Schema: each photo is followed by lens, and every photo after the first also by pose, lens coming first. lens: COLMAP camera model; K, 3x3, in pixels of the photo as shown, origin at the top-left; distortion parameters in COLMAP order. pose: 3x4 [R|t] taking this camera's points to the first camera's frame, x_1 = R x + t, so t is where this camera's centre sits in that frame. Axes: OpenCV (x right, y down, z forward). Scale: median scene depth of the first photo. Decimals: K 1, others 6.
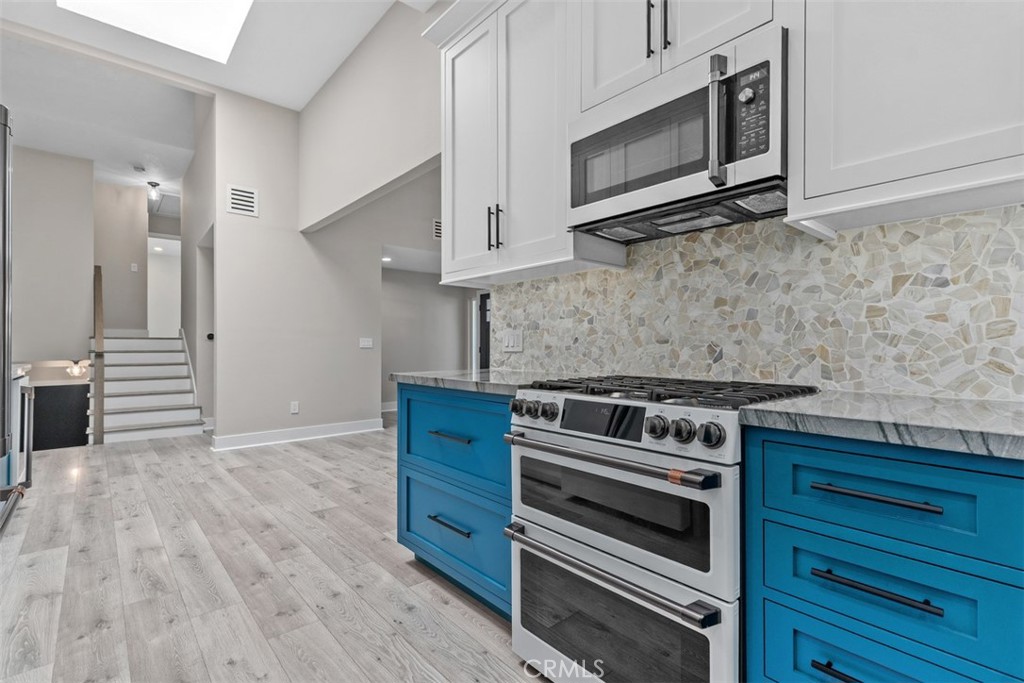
lens RADIAL K [[469.1, 0, 510.9], [0, 469.1, 340.2], [0, 0, 1]] dist [0.001949, 0.000096]
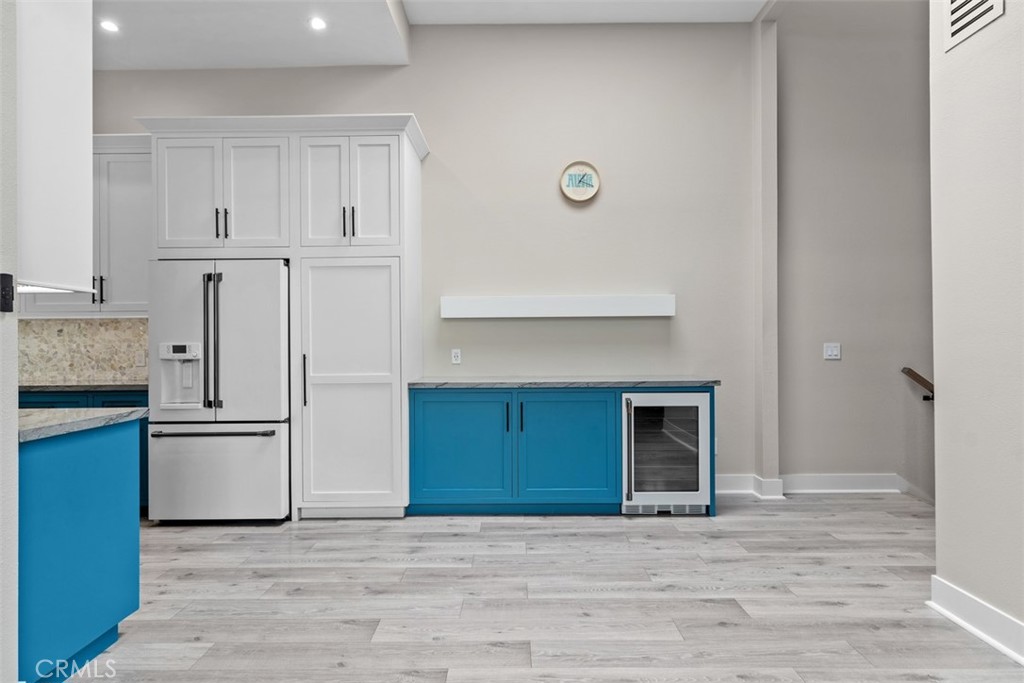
lens RADIAL K [[590.9, 0, 511.5], [0, 590.9, 340.4], [0, 0, 1]] dist [-0.006394, -0.000783]
pose [[-0.670808, 0.006466, -0.741603, 0.073038], [0.014005, 0.999894, -0.003950, -0.024561], [0.741499, -0.013036, -0.670828, 1.886735]]
